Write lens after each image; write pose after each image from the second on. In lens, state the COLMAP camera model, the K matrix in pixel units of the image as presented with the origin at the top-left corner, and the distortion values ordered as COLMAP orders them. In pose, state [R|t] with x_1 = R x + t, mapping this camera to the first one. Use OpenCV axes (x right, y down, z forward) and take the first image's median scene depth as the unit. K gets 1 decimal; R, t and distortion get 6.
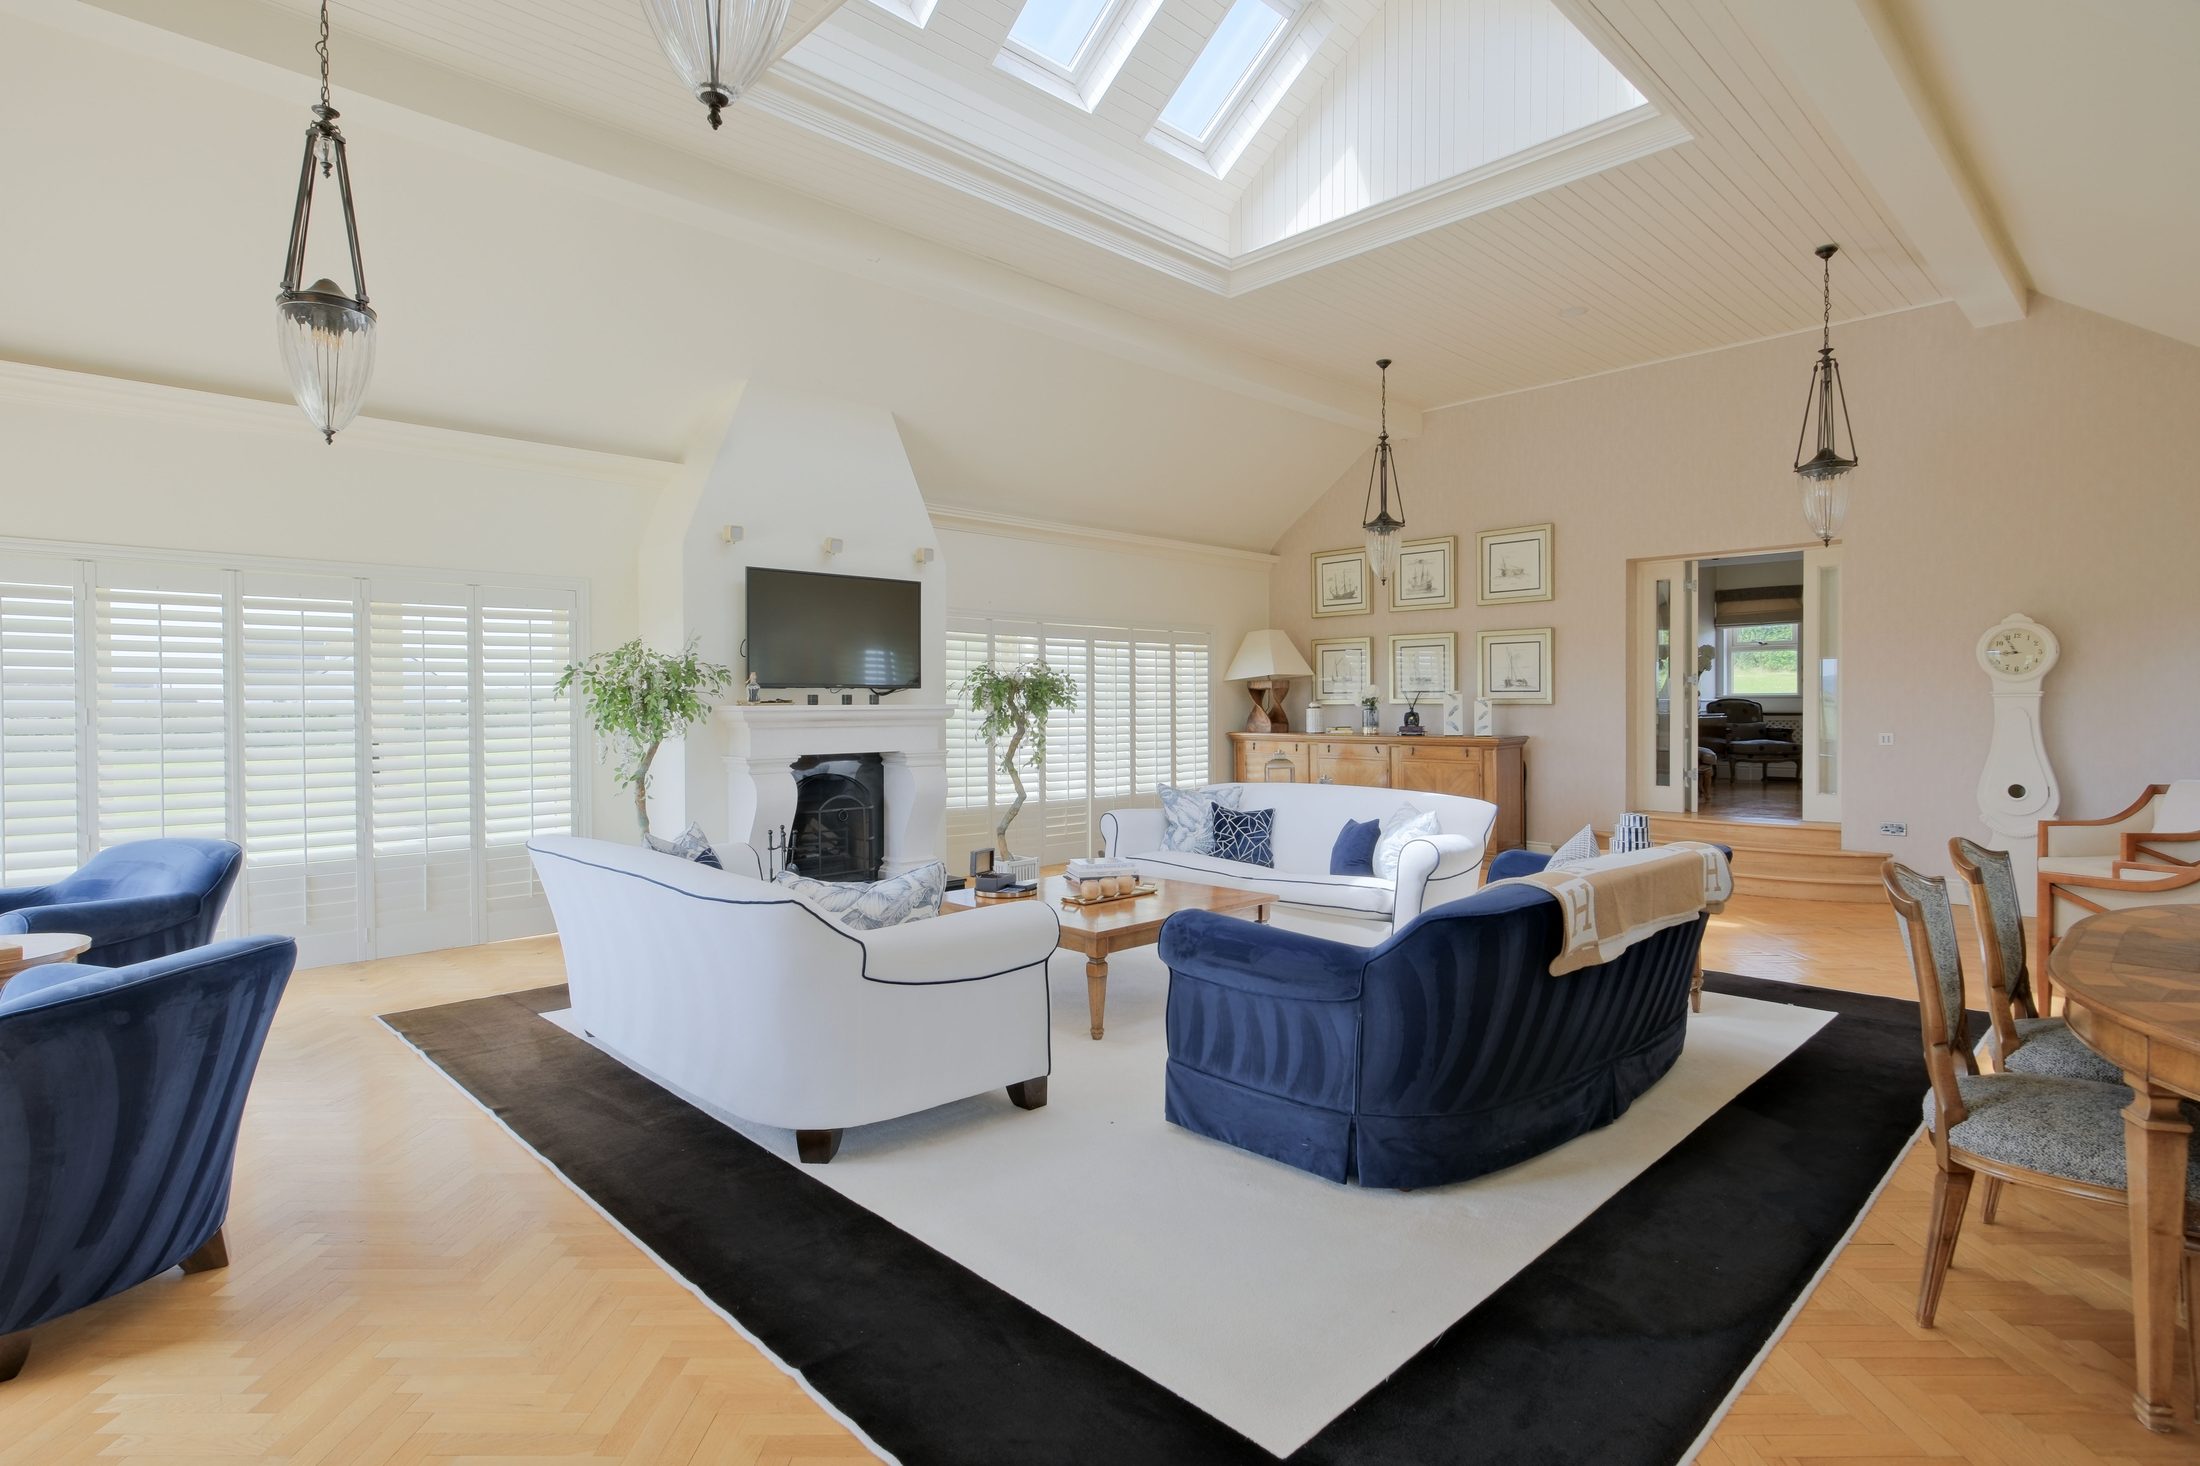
lens RADIAL K [[1095.3, 0, 1100.0], [0, 1095.3, 733.0], [0, 0, 1]] dist [-0.000935, -0.000195]
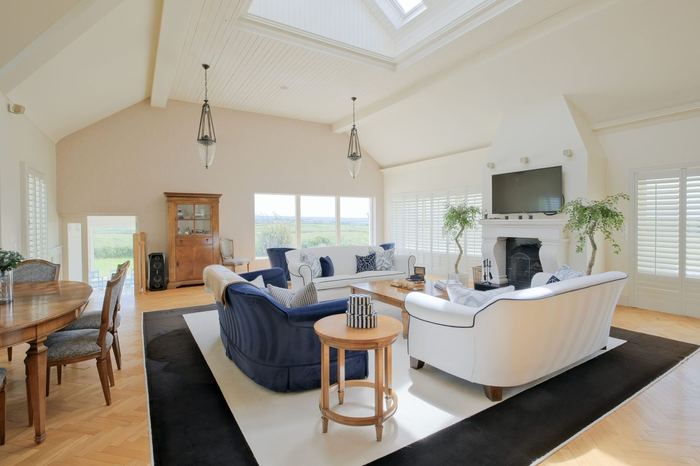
lens RADIAL K [[348.5, 0, 350.0], [0, 348.5, 233.0], [0, 0, 1]] dist [-0.000935, -0.000195]
pose [[-0.208096, 0.038666, -0.977344, 0.720894], [-0.015882, 0.998953, 0.042903, -0.022964], [0.977980, 0.024450, -0.207264, 0.795344]]
